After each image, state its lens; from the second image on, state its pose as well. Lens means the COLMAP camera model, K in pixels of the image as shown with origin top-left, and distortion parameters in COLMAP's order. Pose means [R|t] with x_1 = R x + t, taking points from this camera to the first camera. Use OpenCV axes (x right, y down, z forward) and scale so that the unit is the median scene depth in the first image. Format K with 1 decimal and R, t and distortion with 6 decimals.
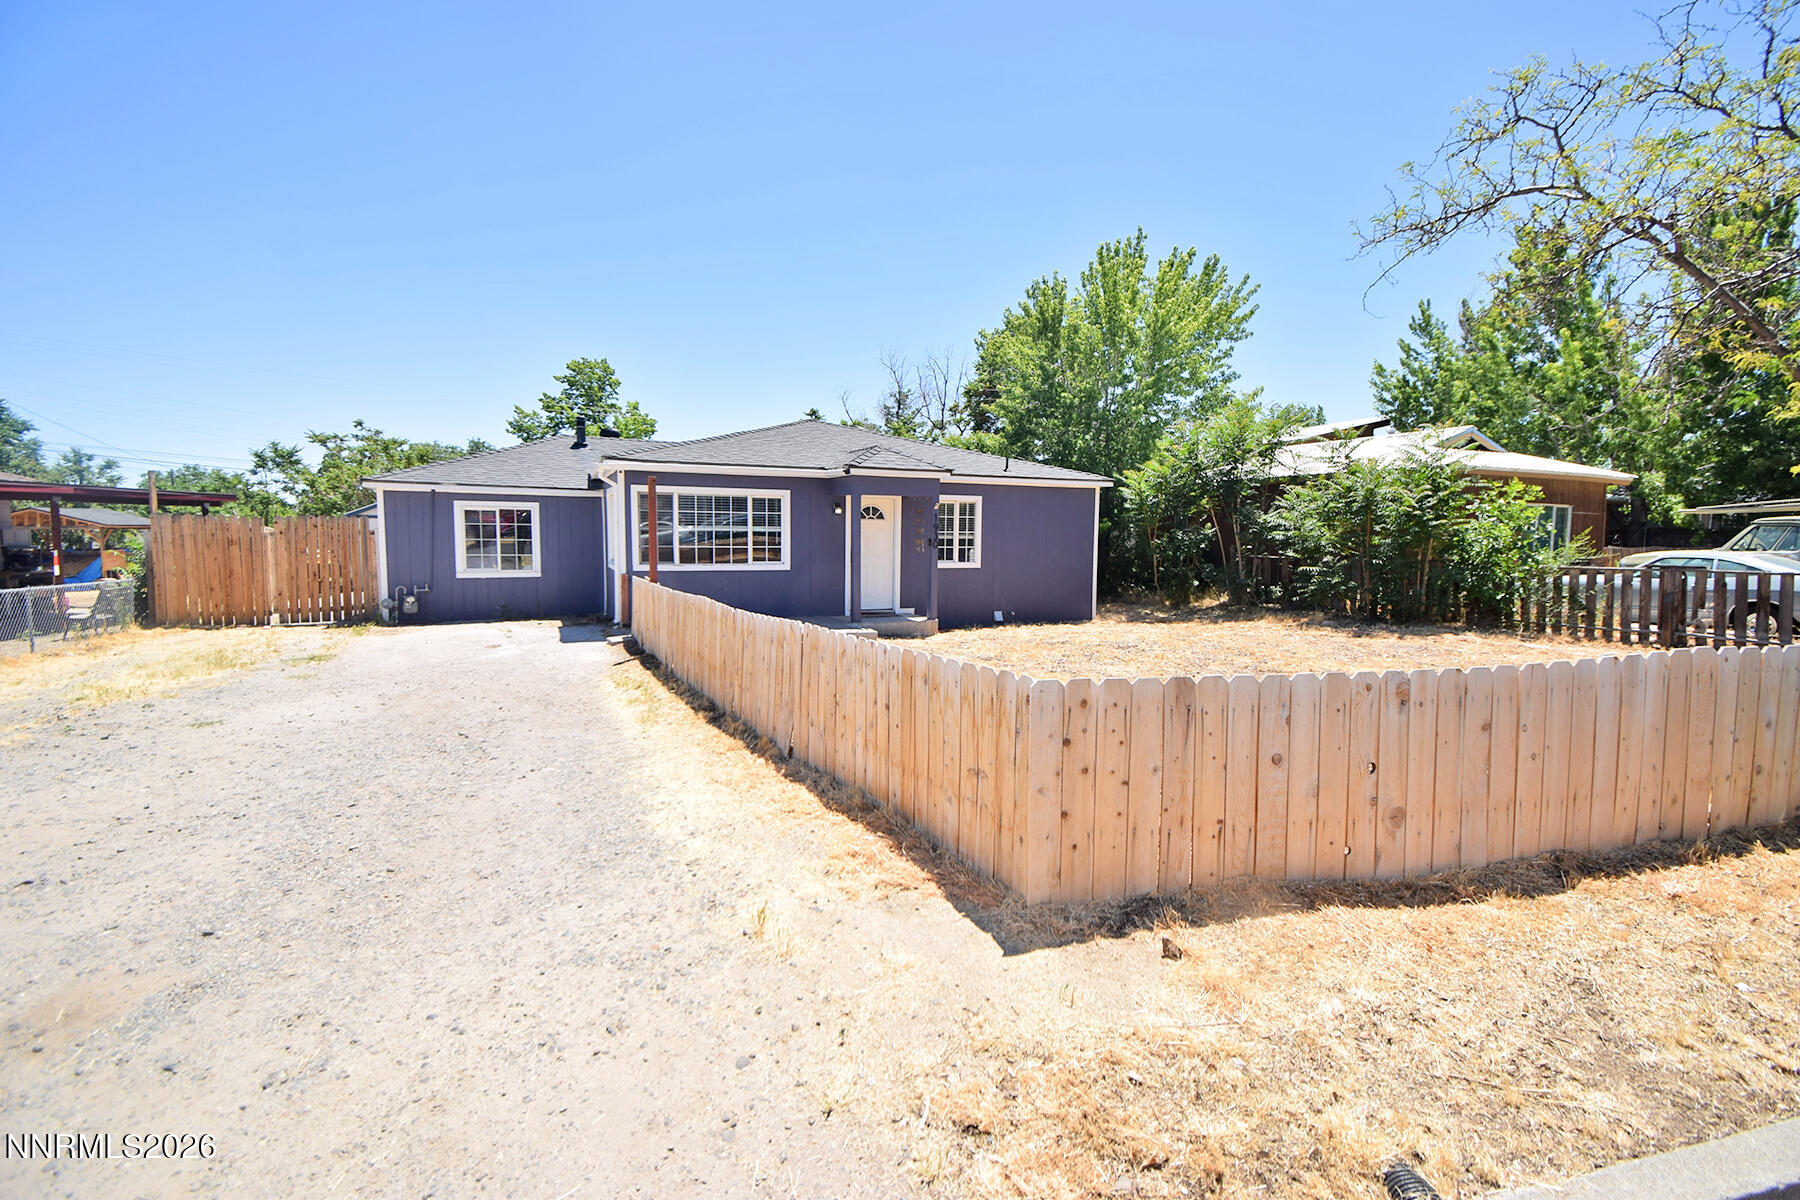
lens RADIAL K [[827.4, 0, 900.0], [0, 827.4, 600.0], [0, 0, 1]] dist [0.035986, -0.033352]
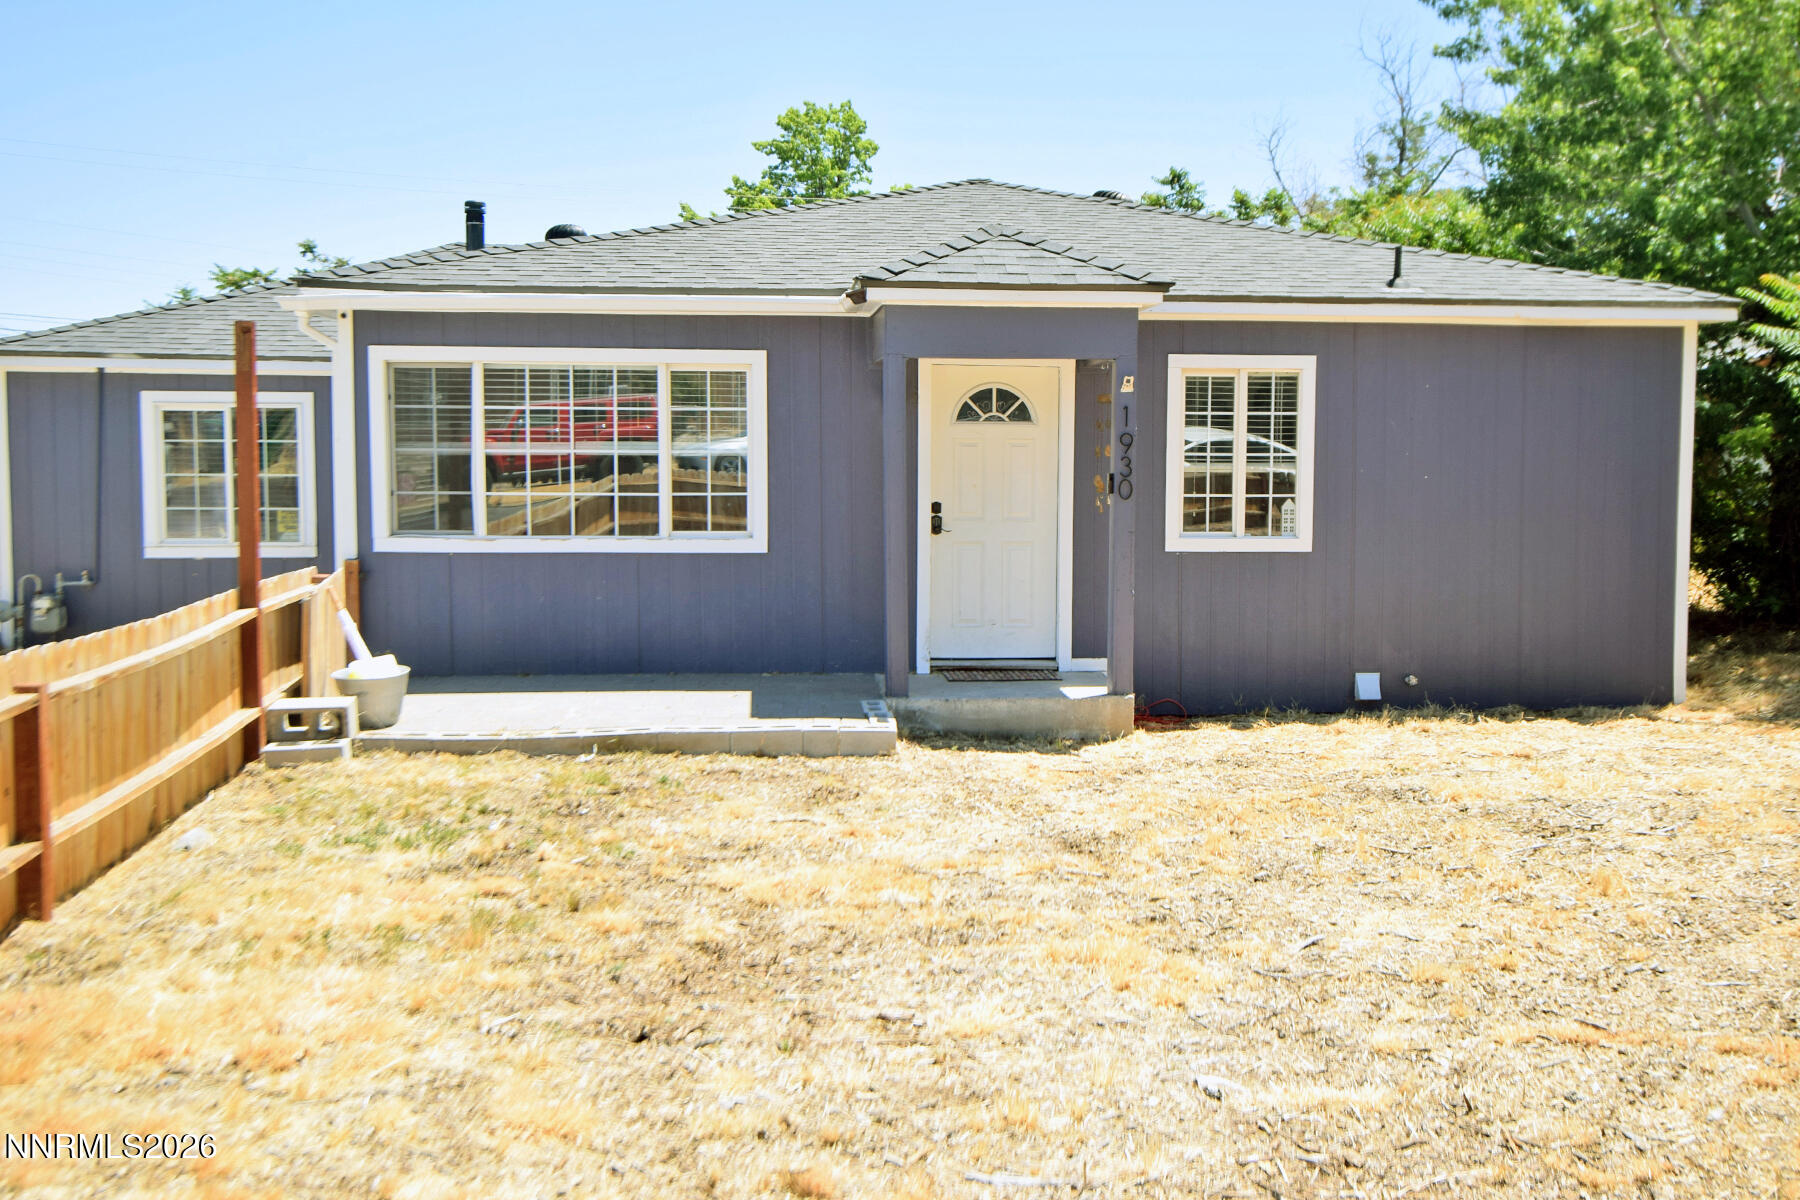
lens RADIAL K [[1771.1, 0, 900.0], [0, 1771.1, 600.0], [0, 0, 1]] dist [-0.003017, -0.006010]
pose [[0.945446, 0.023932, -0.324898, 0.189323], [-0.023268, 0.999712, 0.005931, -0.019391], [0.324946, 0.001952, 0.945731, 0.213899]]
